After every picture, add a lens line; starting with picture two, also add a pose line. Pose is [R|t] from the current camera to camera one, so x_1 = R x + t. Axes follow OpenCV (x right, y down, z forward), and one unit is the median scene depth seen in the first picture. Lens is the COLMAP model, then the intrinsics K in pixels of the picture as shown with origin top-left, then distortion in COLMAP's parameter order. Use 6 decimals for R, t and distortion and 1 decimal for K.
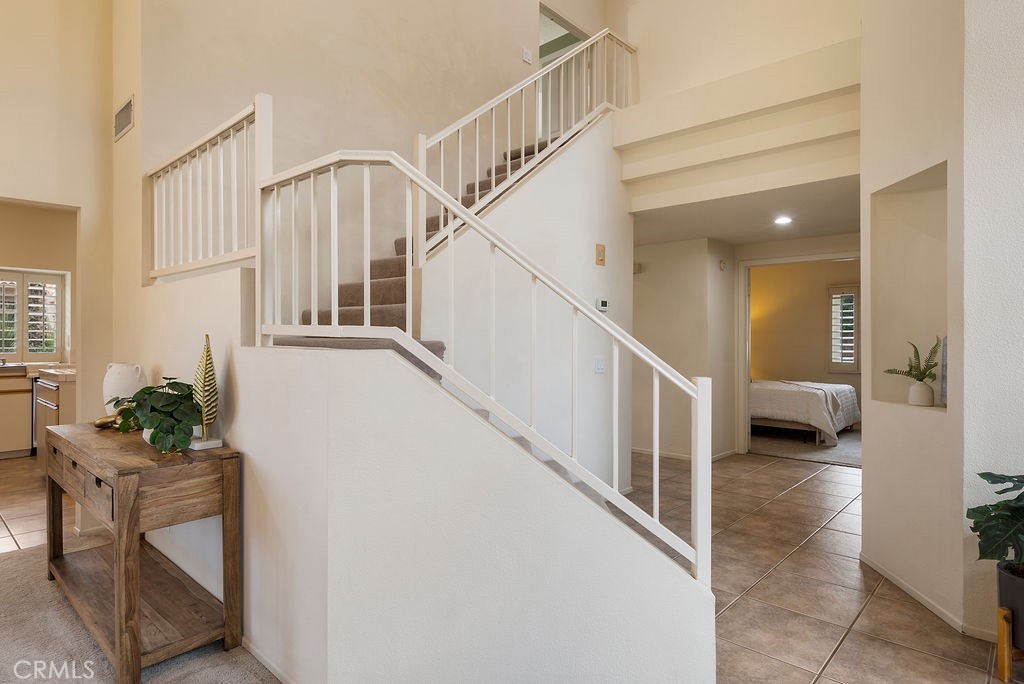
lens RADIAL K [[544.7, 0, 511.8], [0, 544.7, 339.5], [0, 0, 1]] dist [-0.006761, -0.000777]
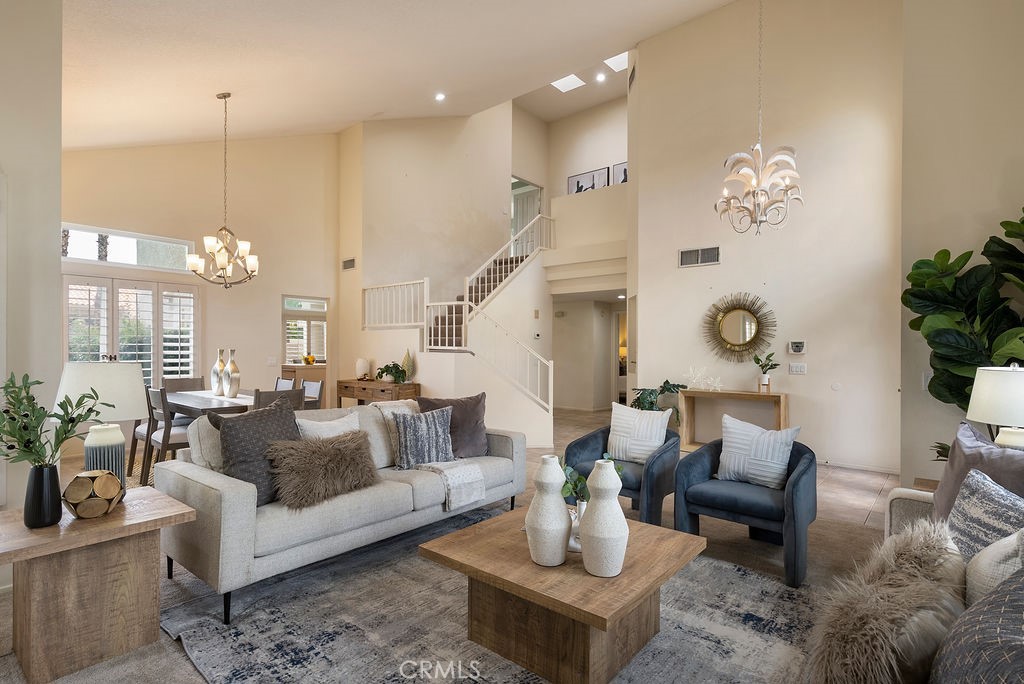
lens RADIAL K [[505.4, 0, 511.6], [0, 505.4, 344.9], [0, 0, 1]] dist [-0.000446, 0.001463]
pose [[0.999612, -0.002140, 0.027789, -0.015101], [0.002378, 0.999961, -0.008523, -0.004225], [-0.027770, 0.008586, 0.999577, -2.006087]]
